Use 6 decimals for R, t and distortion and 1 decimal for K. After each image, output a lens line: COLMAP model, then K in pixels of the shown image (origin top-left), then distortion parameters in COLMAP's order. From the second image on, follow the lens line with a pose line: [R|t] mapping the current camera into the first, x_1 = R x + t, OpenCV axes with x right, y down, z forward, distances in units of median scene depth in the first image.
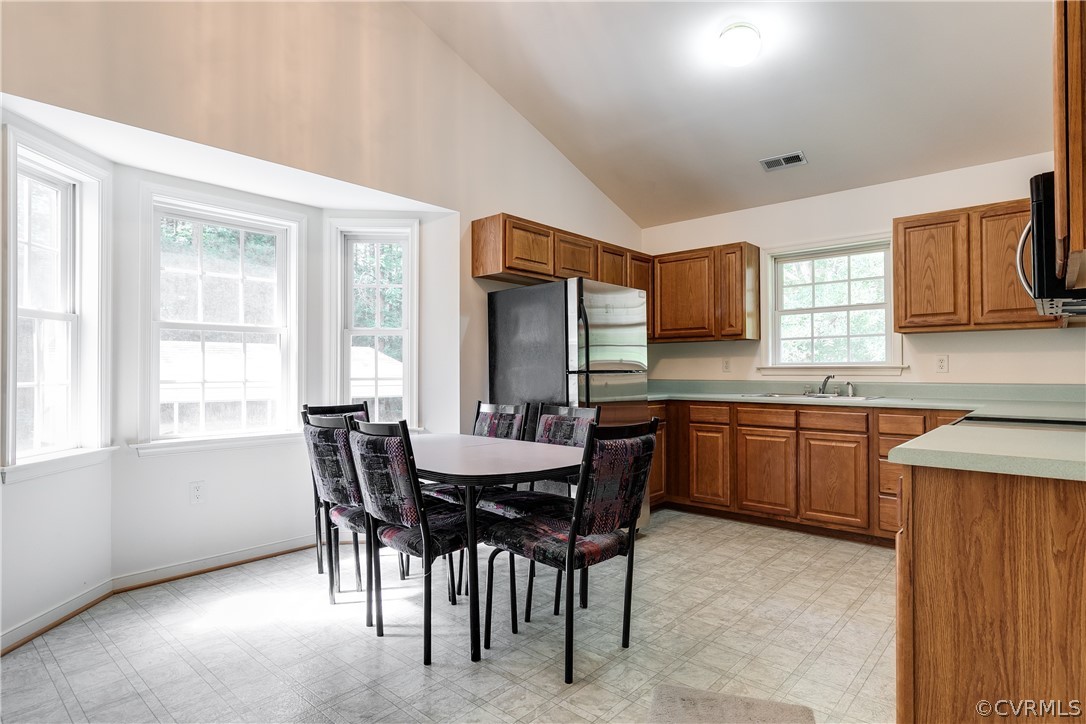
lens RADIAL K [[580.0, 0, 540.9], [0, 580.0, 364.8], [0, 0, 1]] dist [-0.002906, 0.000807]
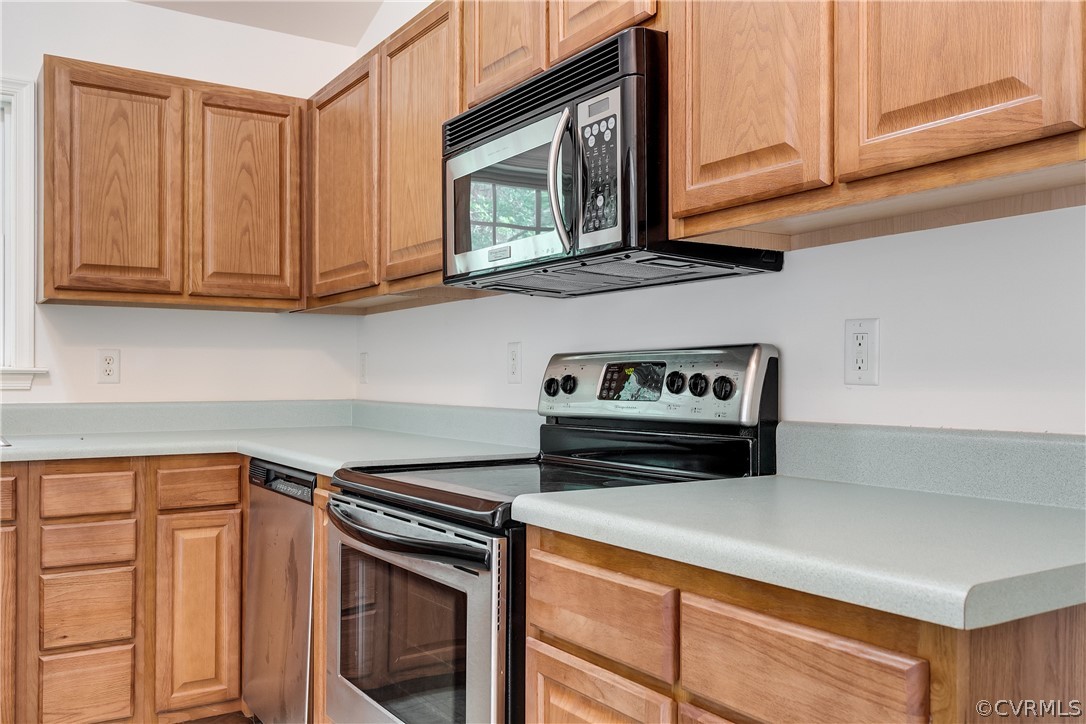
lens RADIAL K [[920.6, 0, 537.7], [0, 920.6, 370.9], [0, 0, 1]] dist [0.009402, -0.008572]
pose [[0.264344, 0.010973, 0.964366, -0.004572], [-0.012137, 0.999894, -0.008050, 0.005077], [-0.964352, -0.009576, 0.264450, 0.452826]]
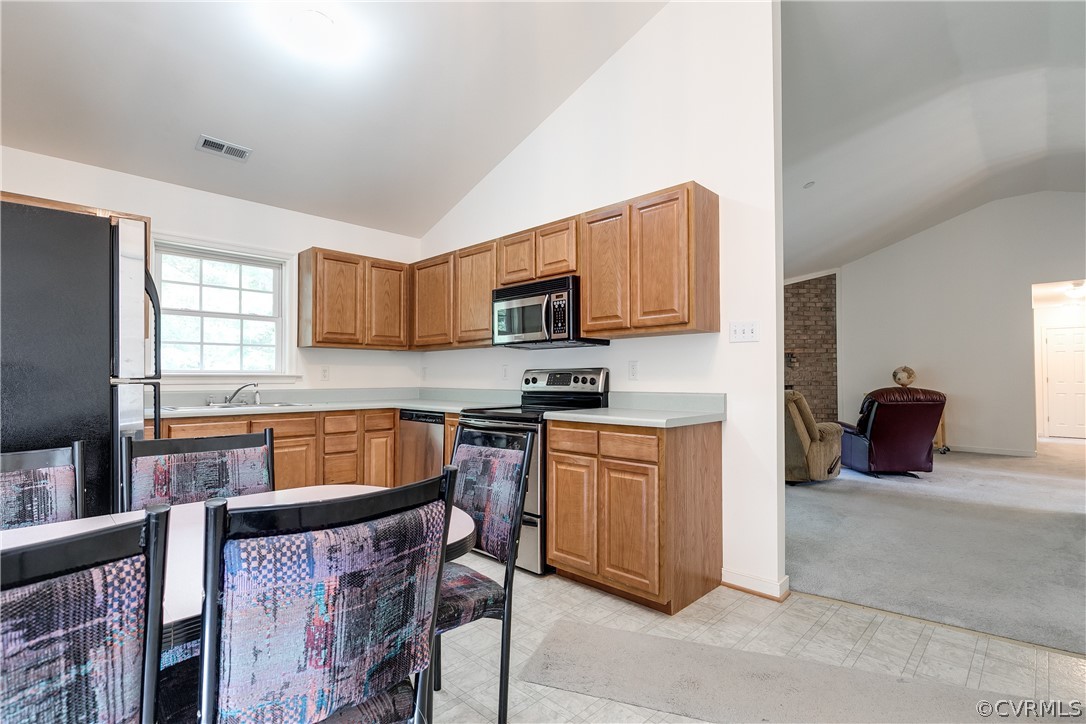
lens RADIAL K [[522.7, 0, 550.0], [0, 522.7, 364.7], [0, 0, 1]] dist [0.004824, 0.000692]
pose [[0.022478, 0.028160, 0.999351, -0.448948], [-0.010734, 0.999552, -0.027924, 0.006433], [-0.999690, -0.010099, 0.022771, 0.548198]]
